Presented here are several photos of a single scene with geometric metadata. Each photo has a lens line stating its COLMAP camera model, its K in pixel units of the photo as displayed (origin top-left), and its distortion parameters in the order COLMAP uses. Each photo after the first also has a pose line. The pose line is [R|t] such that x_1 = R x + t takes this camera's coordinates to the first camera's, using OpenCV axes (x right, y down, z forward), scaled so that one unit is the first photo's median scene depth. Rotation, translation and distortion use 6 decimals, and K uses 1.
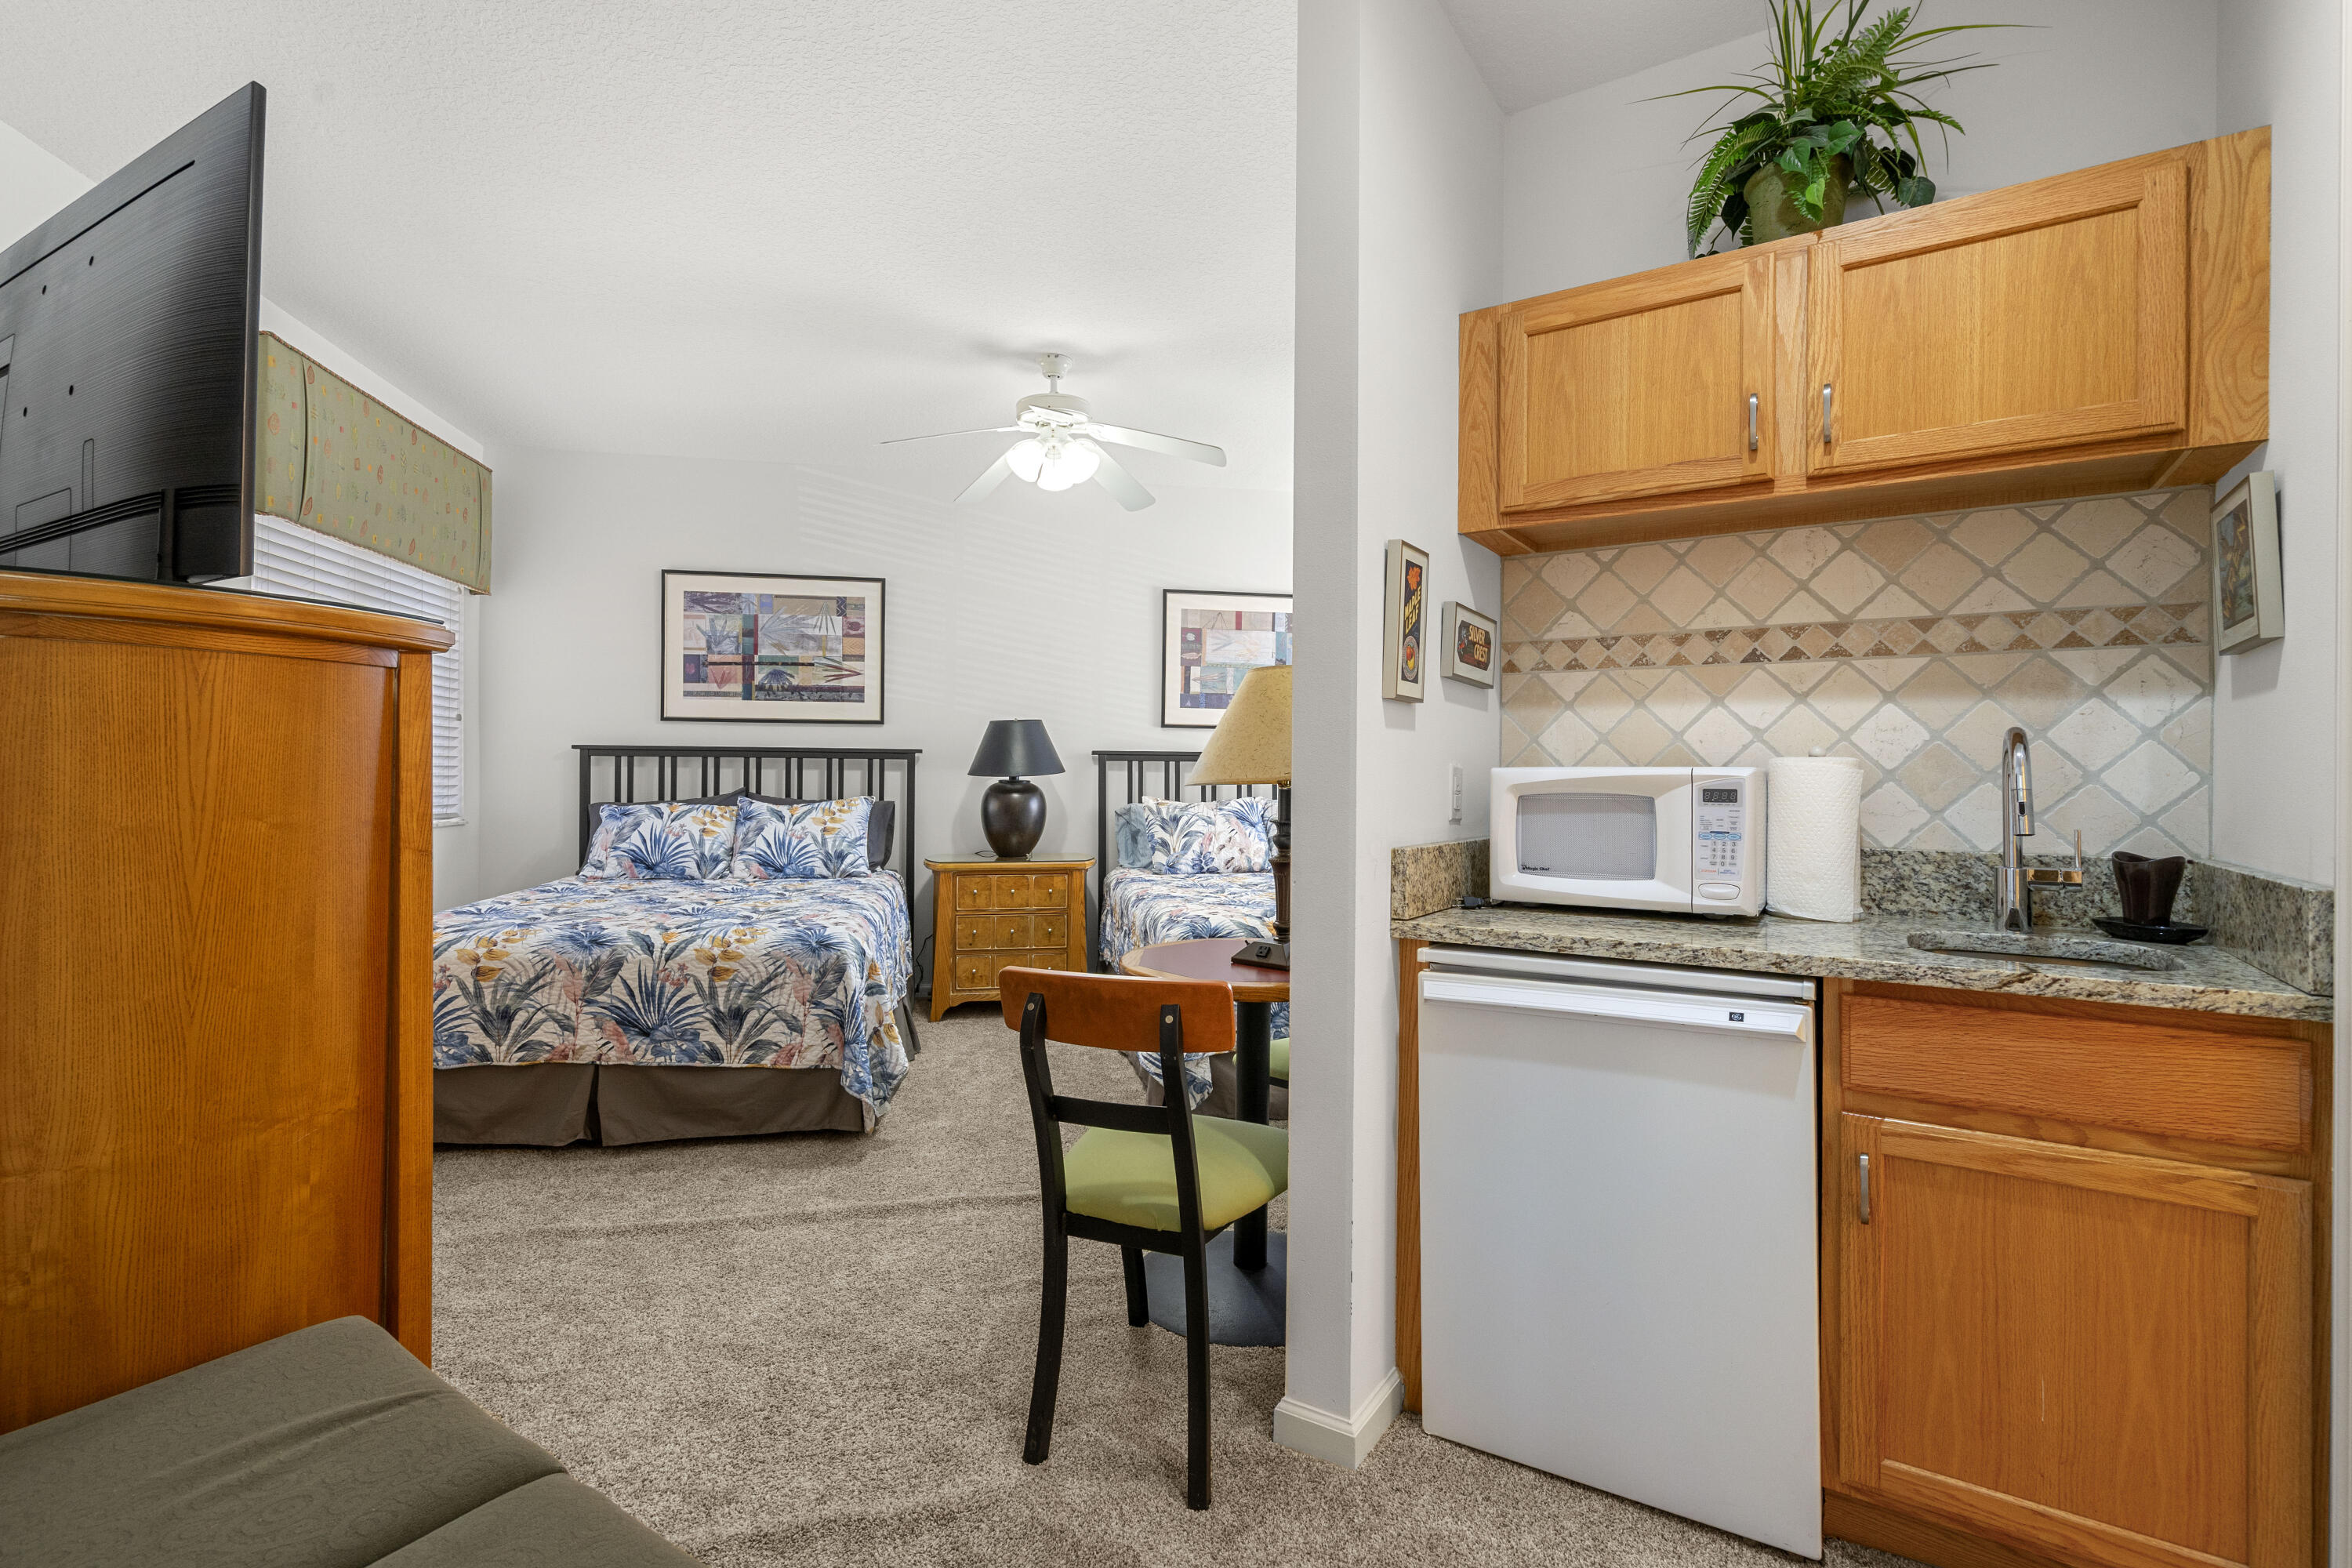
lens RADIAL K [[1042.4, 0, 1164.9], [0, 1042.4, 760.0], [0, 0, 1]] dist [0.000488, 0.000038]
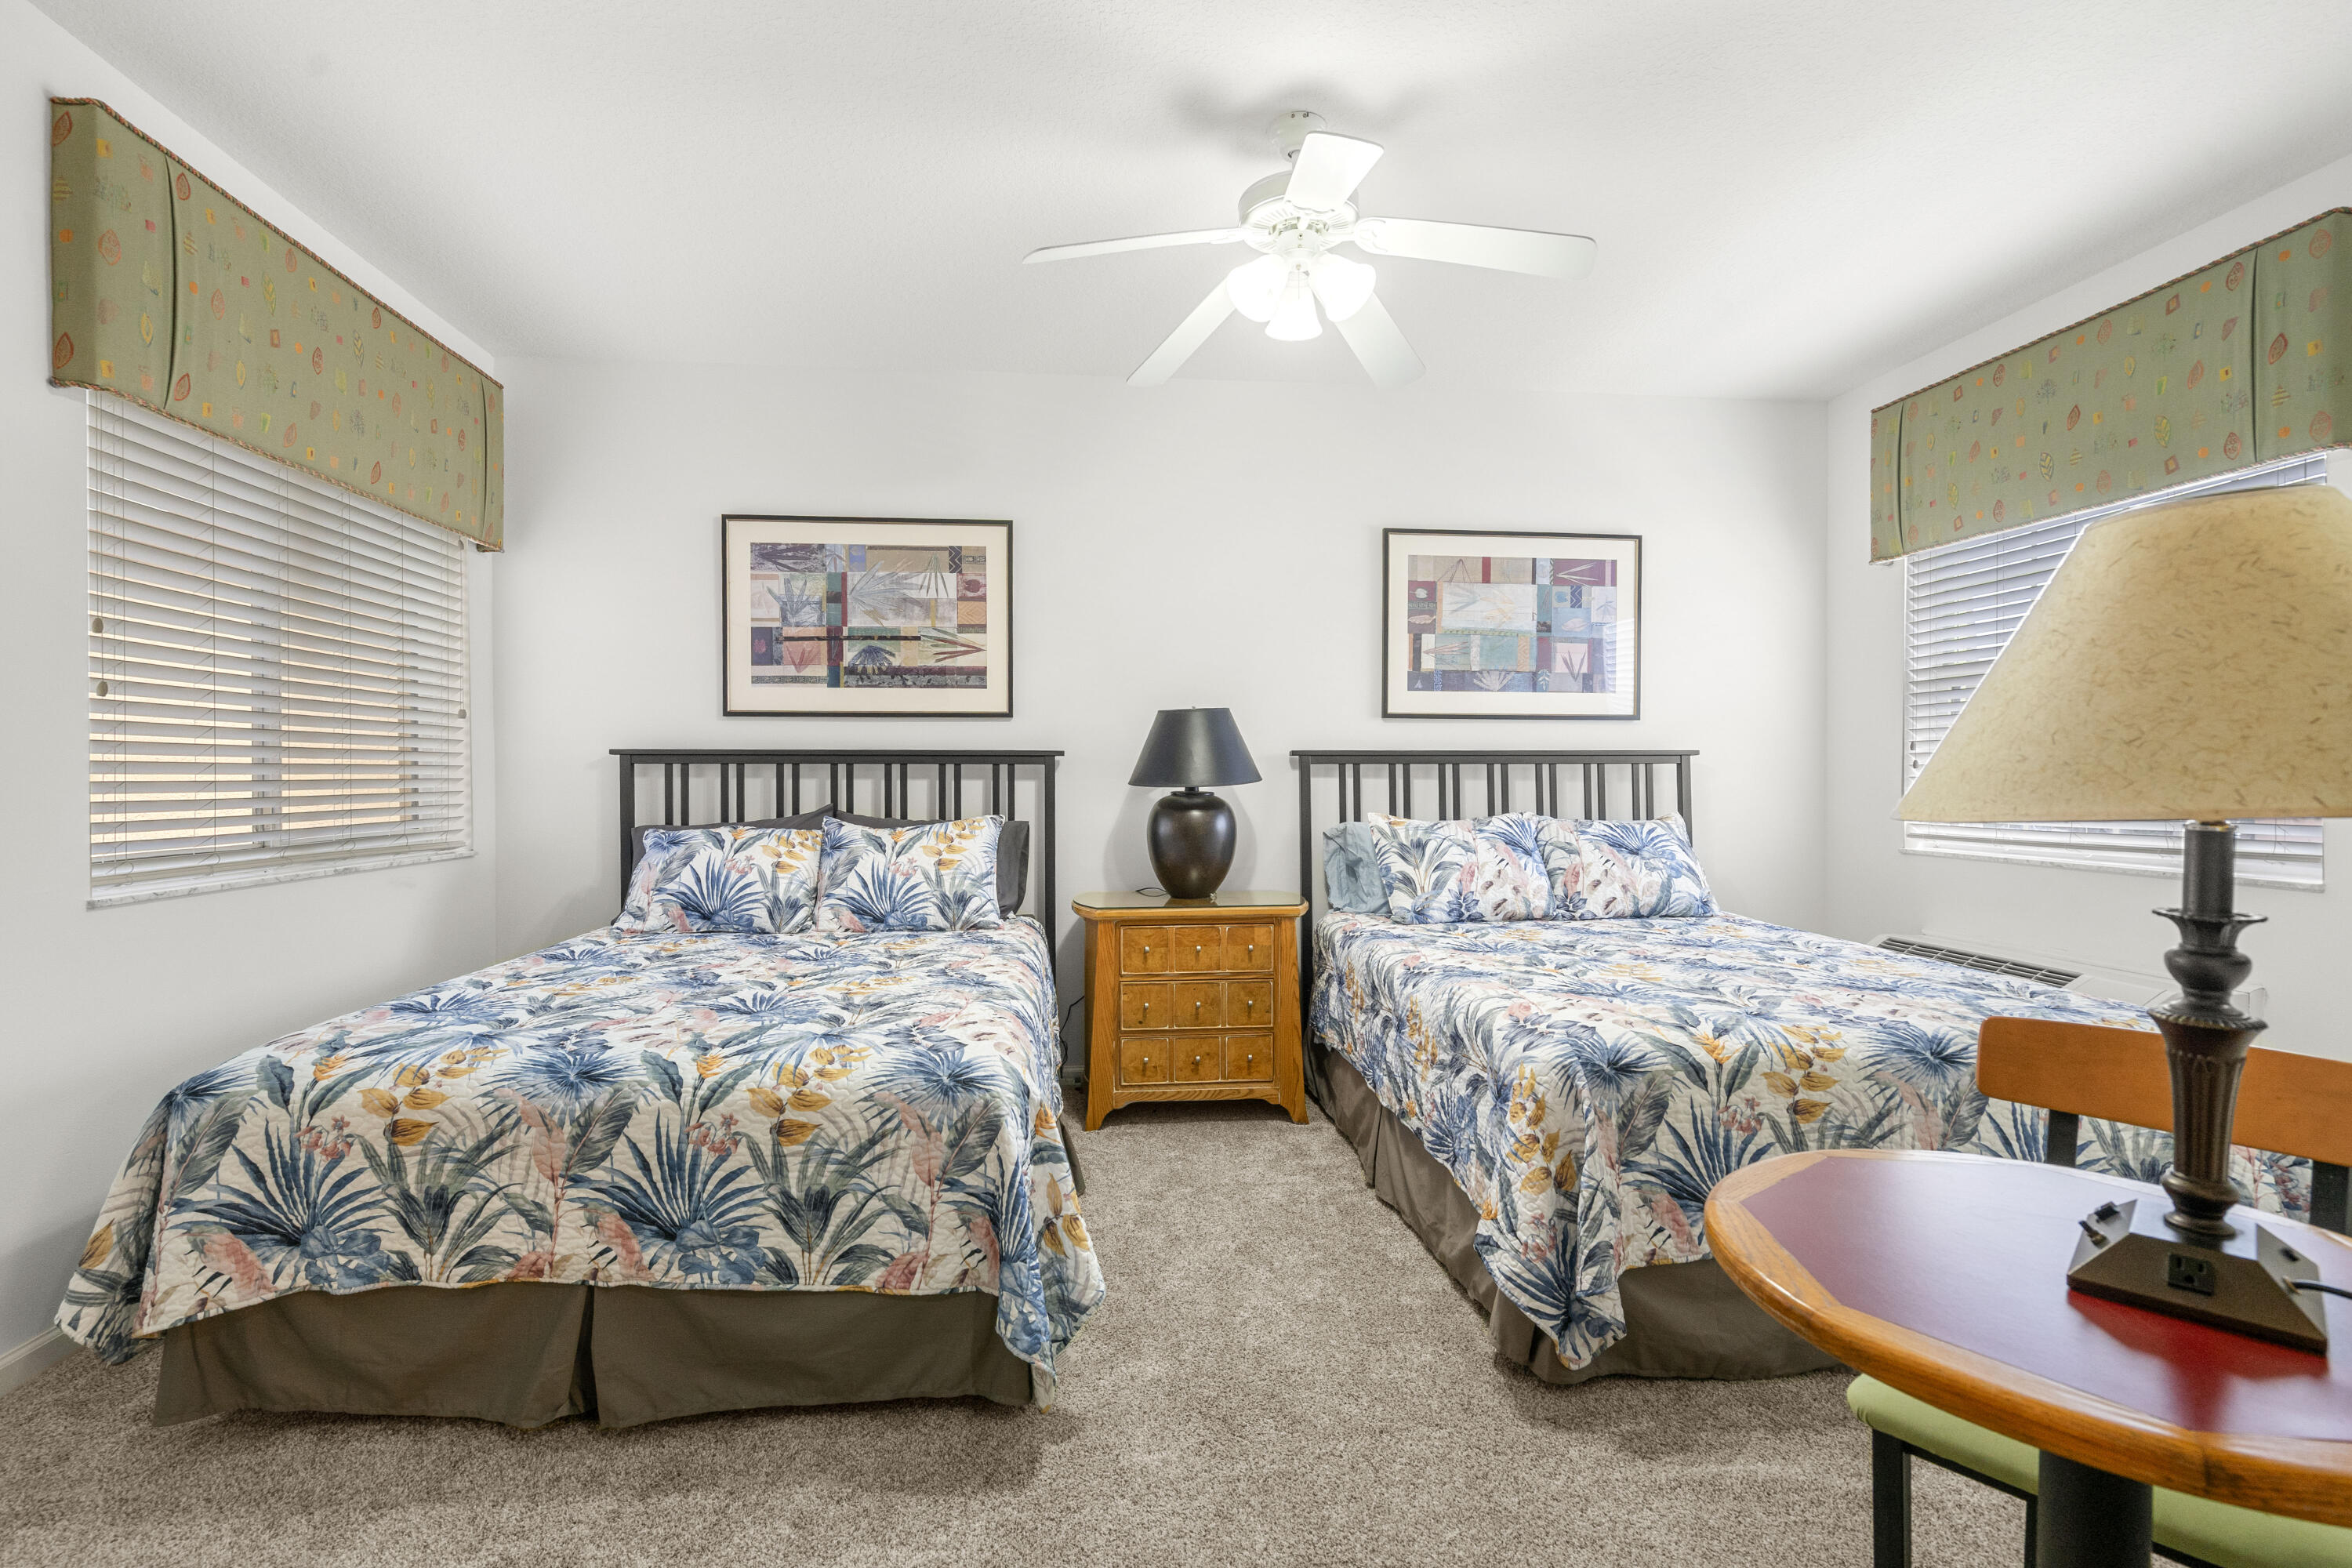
lens RADIAL K [[1069.9, 0, 1157.3], [0, 1069.9, 773.1], [0, 0, 1]] dist [-0.001973, -0.000129]
pose [[0.995811, -0.008394, -0.091053, -0.108050], [0.009132, 0.999929, 0.007694, 0.000501], [0.090982, -0.008494, 0.995816, 0.275976]]
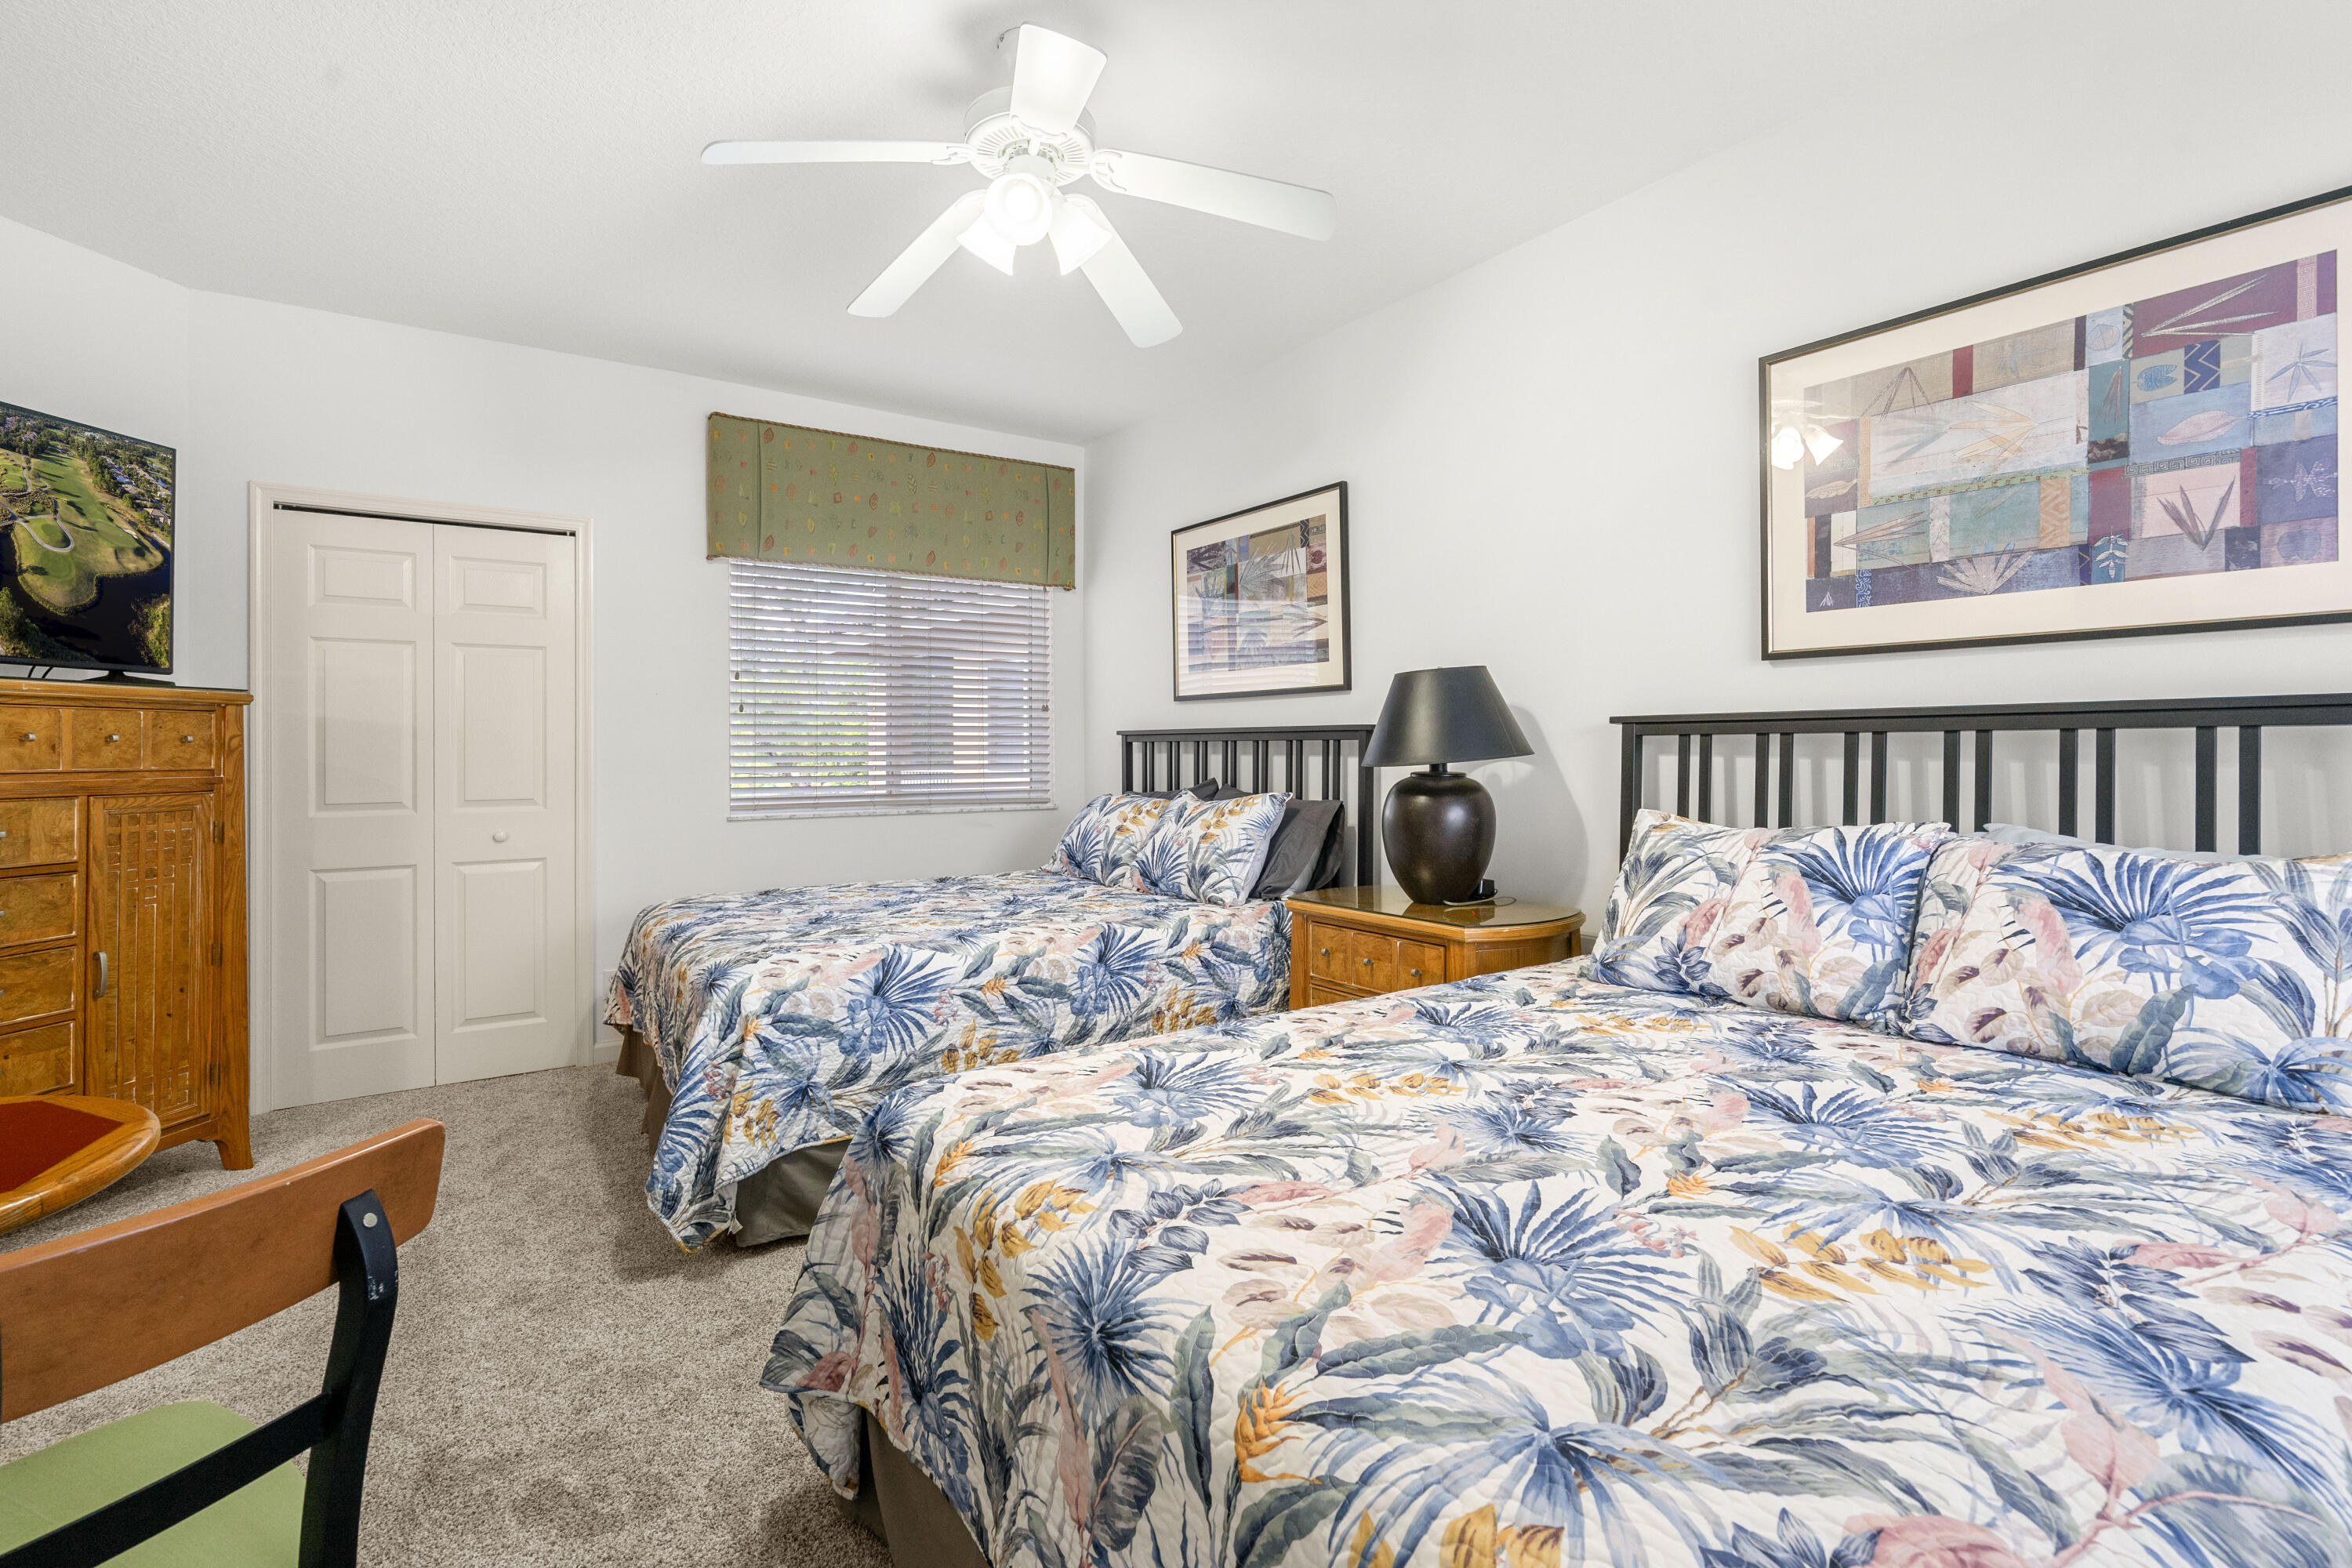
lens RADIAL K [[1085.7, 0, 1185.8], [0, 1085.7, 718.7], [0, 0, 1]] dist [0.016912, -0.000397]
pose [[0.412017, -0.034596, -0.910519, 0.381917], [0.015932, 0.999400, -0.030764, 0.006308], [0.911037, -0.001832, 0.412320, 0.664128]]
